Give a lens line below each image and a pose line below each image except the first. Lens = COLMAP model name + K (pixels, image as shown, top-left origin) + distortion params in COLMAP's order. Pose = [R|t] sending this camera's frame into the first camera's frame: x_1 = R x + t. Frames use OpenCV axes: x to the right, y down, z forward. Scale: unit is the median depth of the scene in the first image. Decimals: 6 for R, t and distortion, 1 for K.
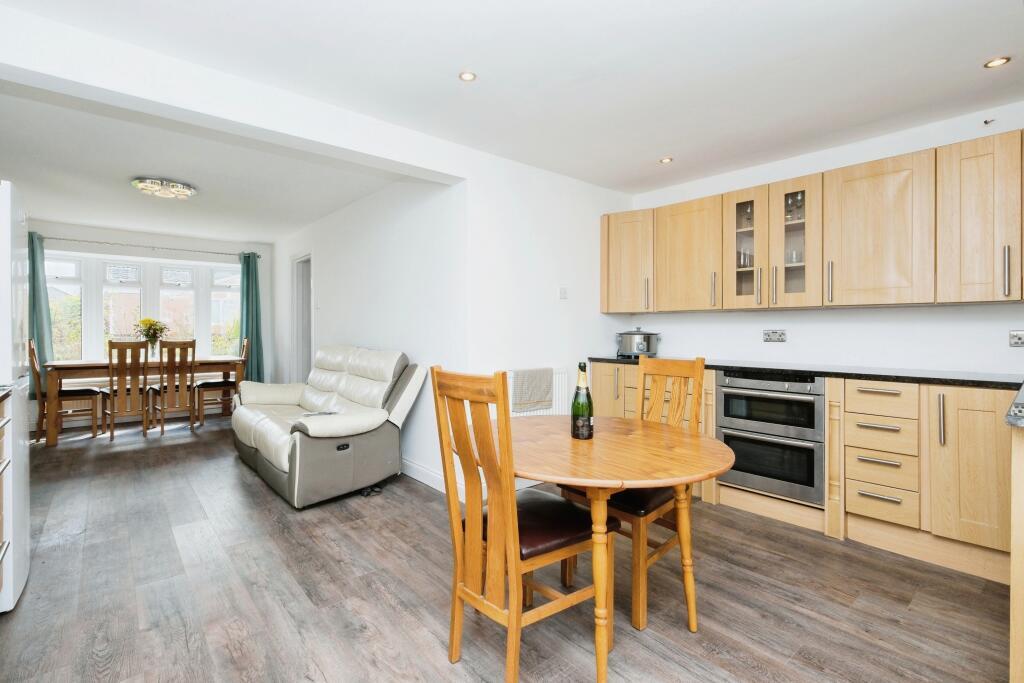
lens RADIAL K [[470.4, 0, 513.9], [0, 470.4, 336.6], [0, 0, 1]] dist [0.014855, -0.000409]
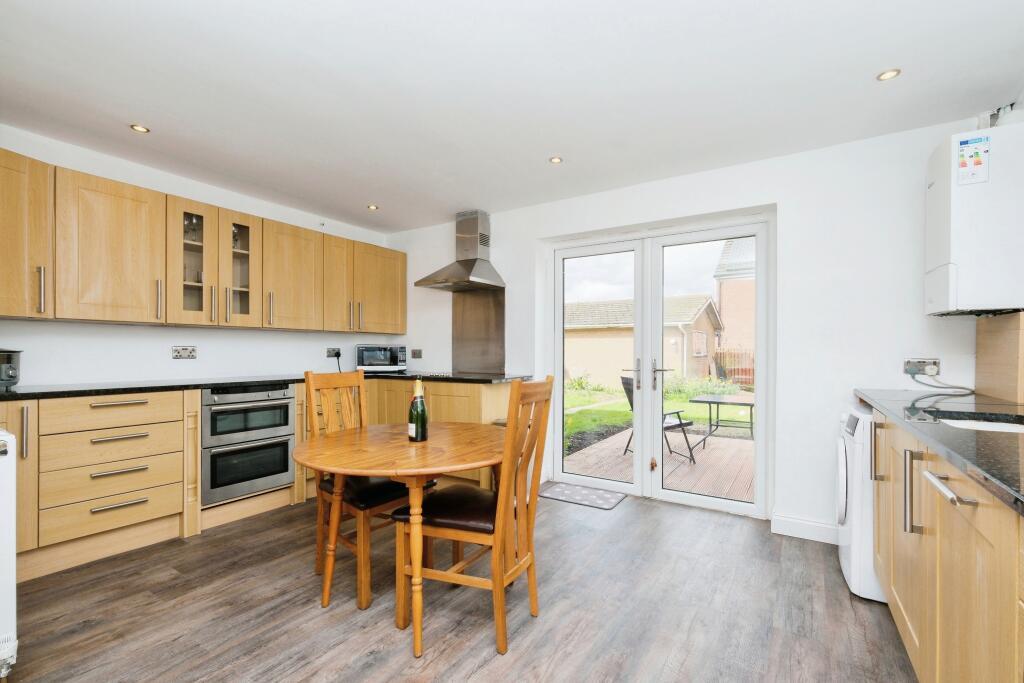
lens RADIAL K [[444.8, 0, 514.7], [0, 444.8, 345.9], [0, 0, 1]] dist [-0.001203, -0.000015]
pose [[-0.271568, 0.004641, 0.962408, -0.605722], [0.003684, 0.999986, -0.003783, -0.009685], [-0.962412, 0.002519, -0.271581, 0.656403]]
